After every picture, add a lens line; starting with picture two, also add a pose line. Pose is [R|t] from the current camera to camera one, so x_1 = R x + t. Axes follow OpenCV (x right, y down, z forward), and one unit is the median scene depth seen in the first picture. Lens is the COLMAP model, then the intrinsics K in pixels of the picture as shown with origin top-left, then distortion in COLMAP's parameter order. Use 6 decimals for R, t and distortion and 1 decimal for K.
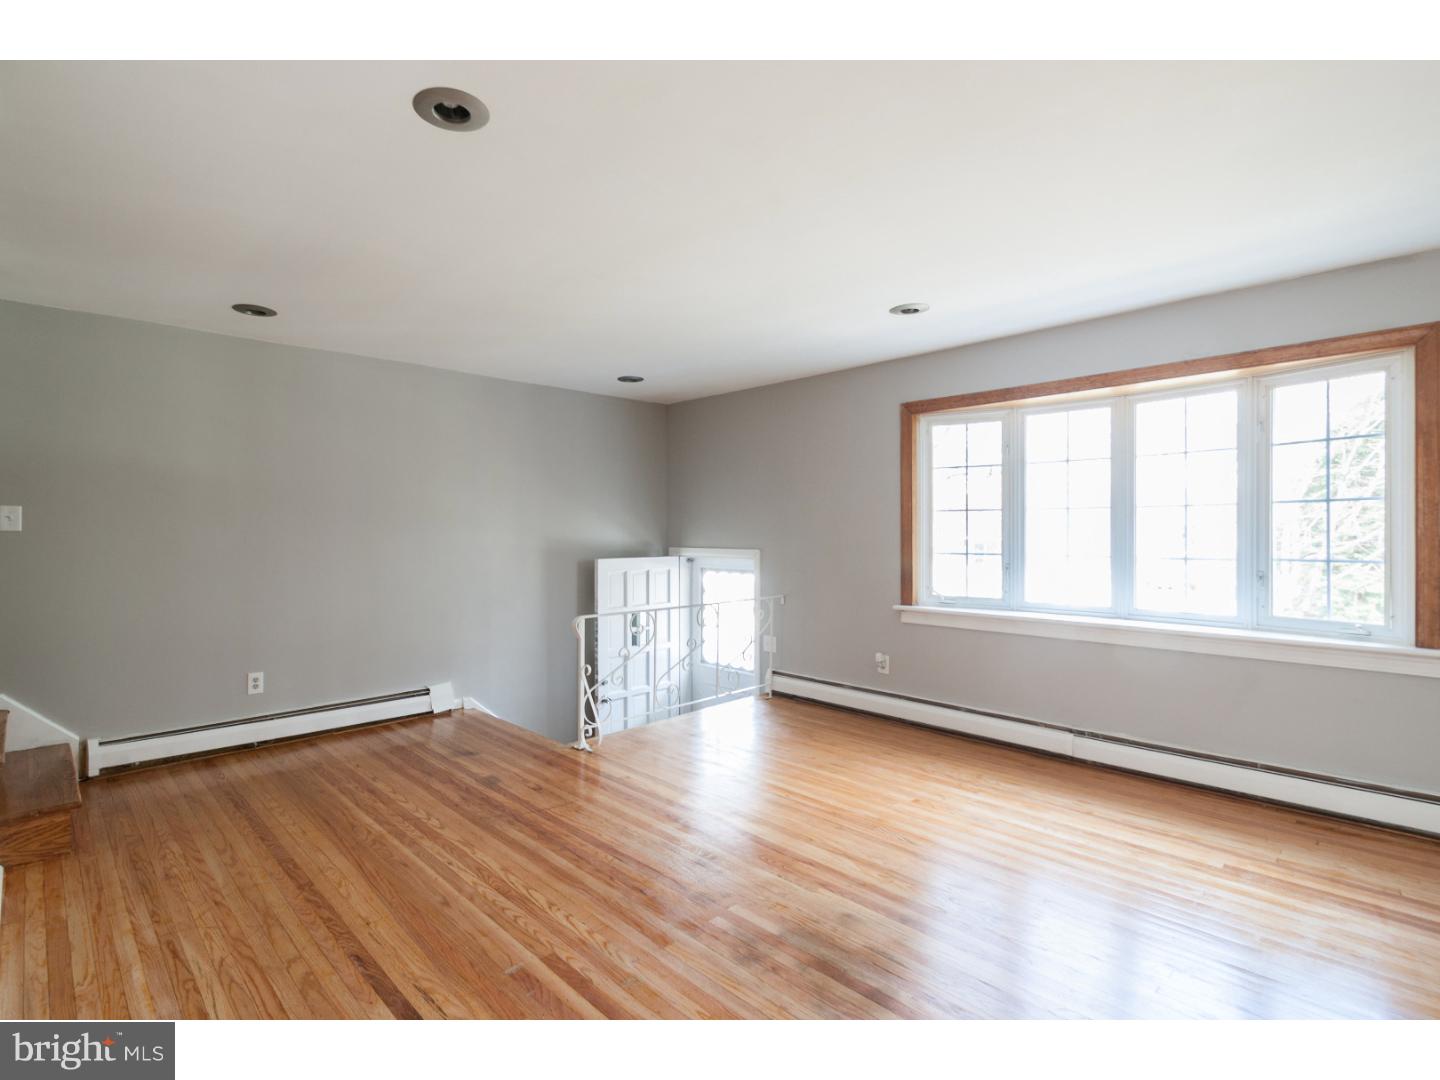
lens RADIAL K [[686.0, 0, 688.5], [0, 686.0, 544.1], [0, 0, 1]] dist [0.002668, -0.000917]
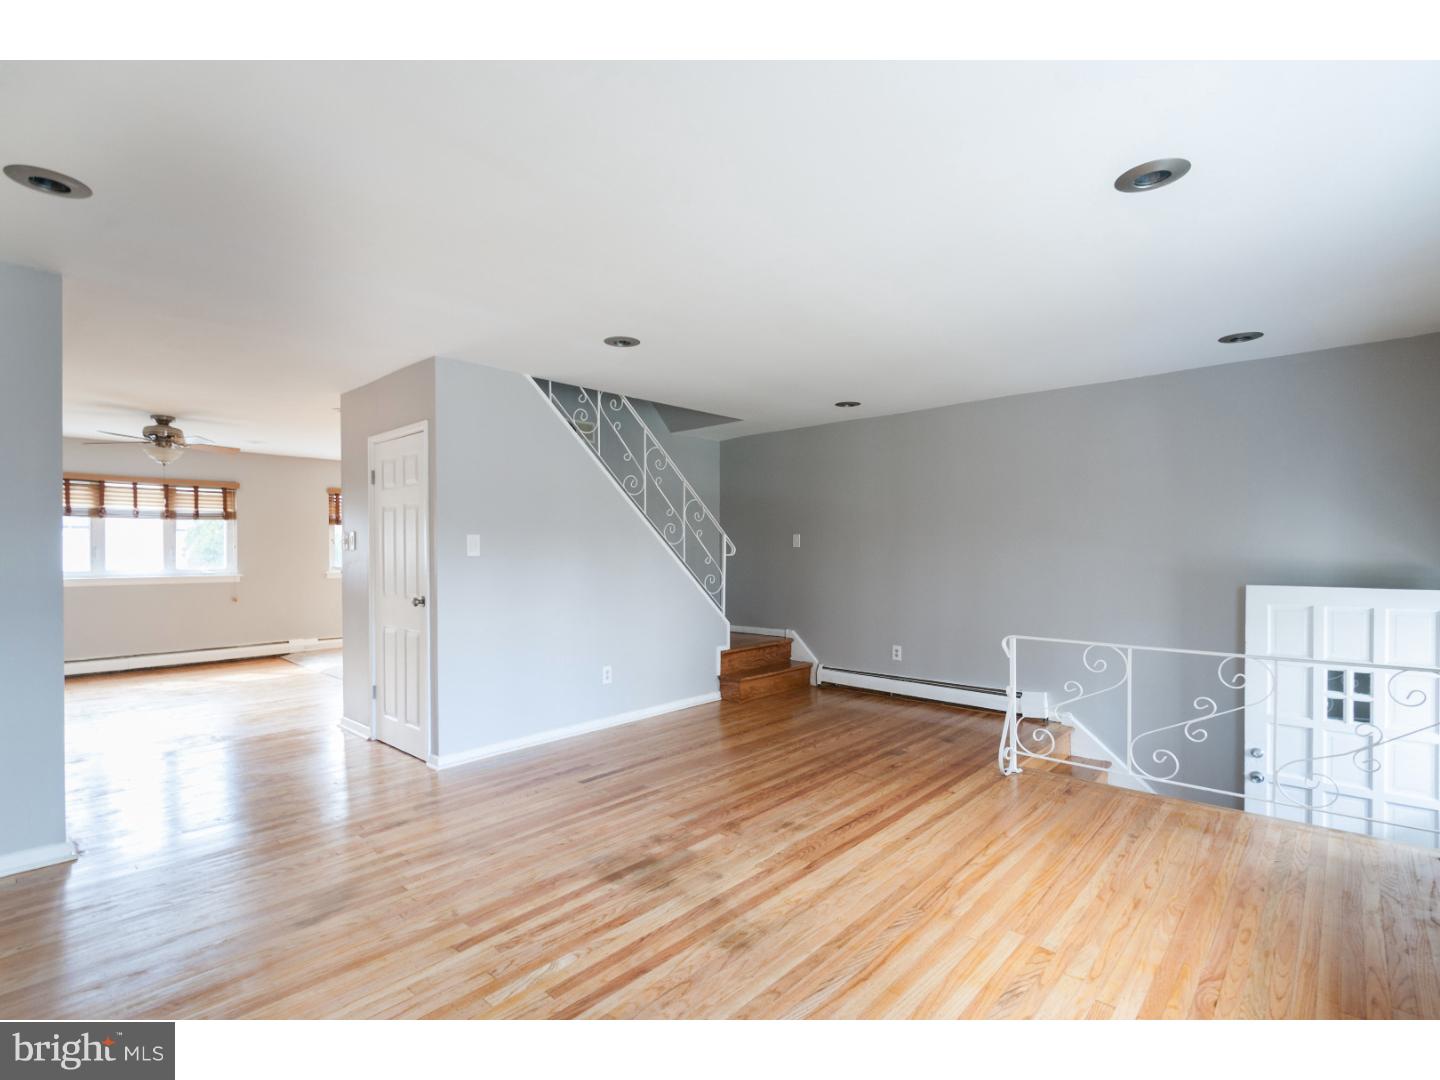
lens RADIAL K [[686.0, 0, 706.2], [0, 686.0, 550.9], [0, 0, 1]] dist [0.002668, -0.000917]
pose [[0.069716, 0.002751, -0.997563, 0.945307], [-0.013777, 0.999903, 0.001794, -0.012205], [0.997472, 0.013618, 0.069747, 0.599566]]
